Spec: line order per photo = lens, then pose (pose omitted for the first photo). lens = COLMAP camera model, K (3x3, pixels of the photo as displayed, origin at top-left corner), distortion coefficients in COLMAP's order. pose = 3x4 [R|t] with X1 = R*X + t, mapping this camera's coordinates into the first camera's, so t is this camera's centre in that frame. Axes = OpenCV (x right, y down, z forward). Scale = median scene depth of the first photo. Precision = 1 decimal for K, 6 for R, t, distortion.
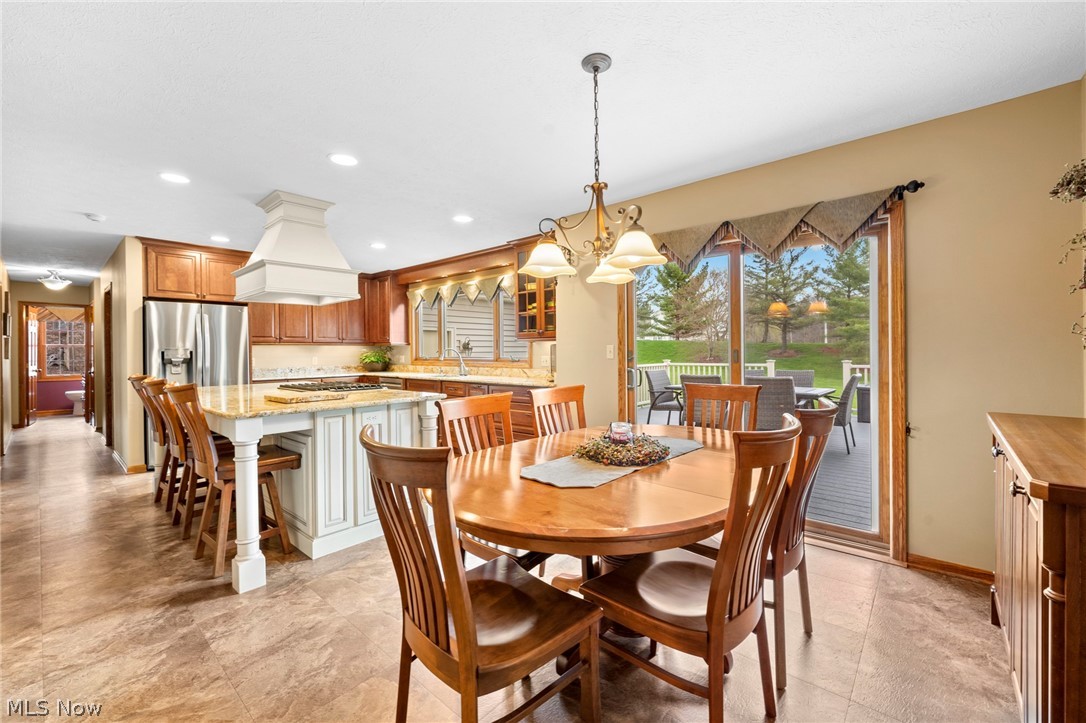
lens RADIAL K [[437.3, 0, 535.9], [0, 437.3, 353.4], [0, 0, 1]] dist [-0.003427, 0.000066]
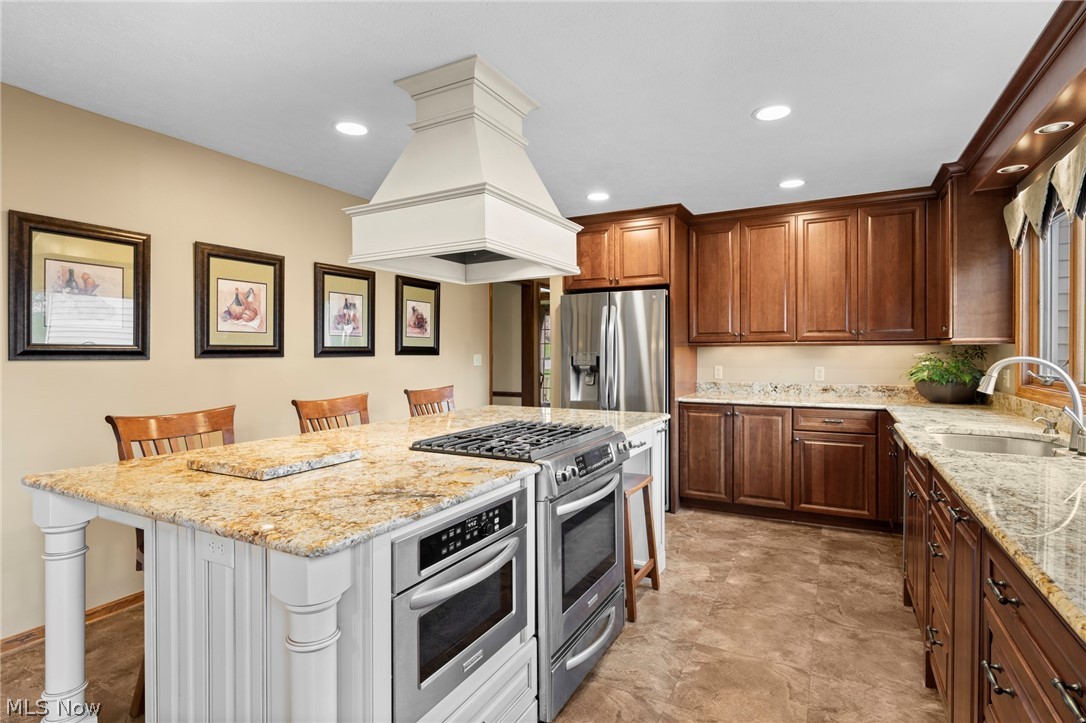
lens RADIAL K [[542.7, 0, 583.3], [0, 542.7, 361.2], [0, 0, 1]] dist [0.003850, -0.000249]
pose [[0.253554, 0.026321, -0.966963, 0.091982], [-0.004646, 0.999651, 0.025992, -0.017237], [0.967310, -0.002098, 0.253587, 0.613721]]
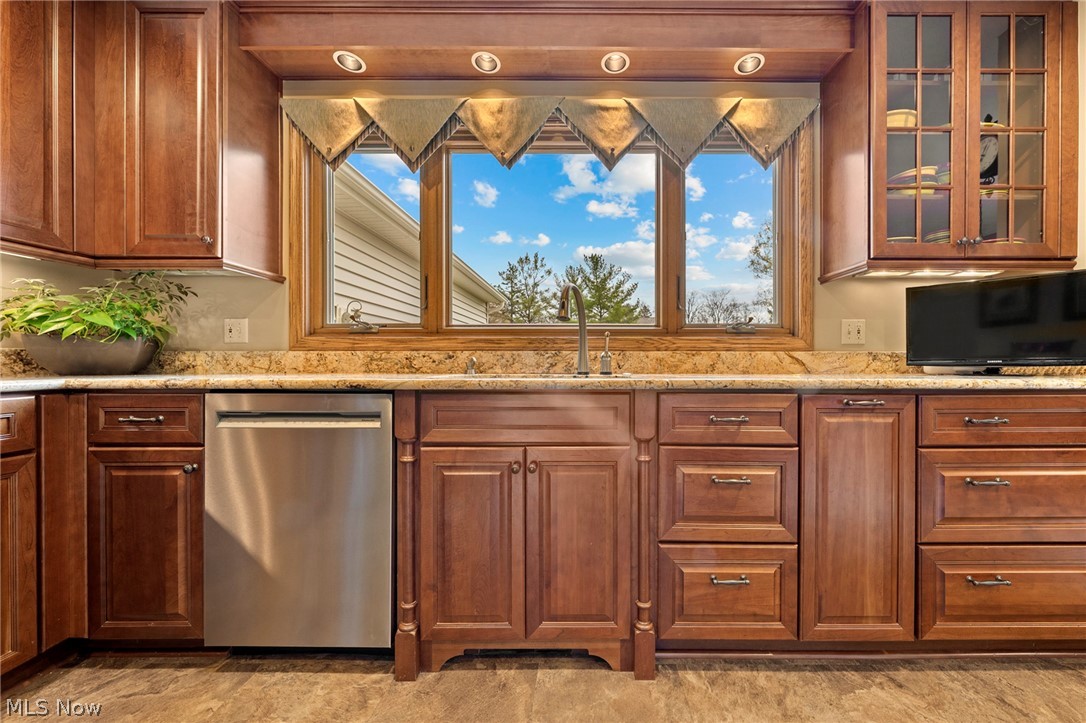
lens RADIAL K [[386.3, 0, 553.9], [0, 386.3, 365.3], [0, 0, 1]] dist [-0.006041, 0.000329]
pose [[0.763468, 0.002278, 0.645841, -0.378676], [-0.000886, 0.999997, -0.002480, 0.044643], [-0.645845, 0.001321, 0.763468, 0.809475]]
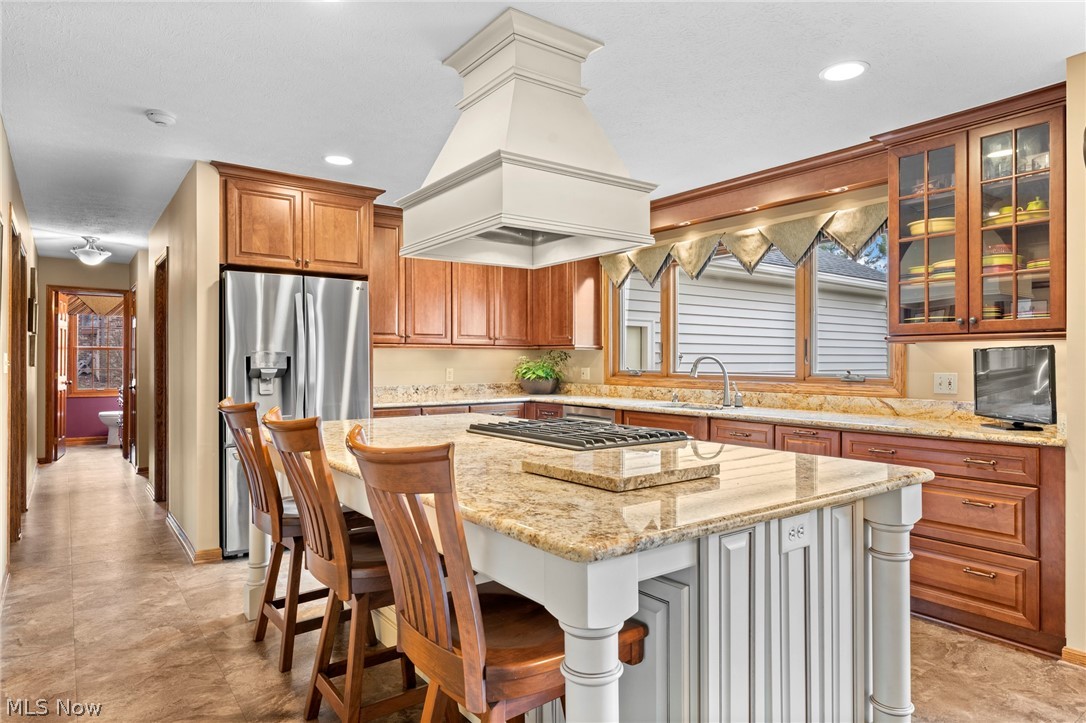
lens RADIAL K [[622.2, 0, 526.9], [0, 622.2, 362.7], [0, 0, 1]] dist [0.001778, -0.000341]
pose [[0.977164, 0.009849, -0.212260, -0.251825], [-0.010595, 0.999941, -0.002377, 0.001343], [0.212224, 0.004571, 0.977210, 0.211669]]
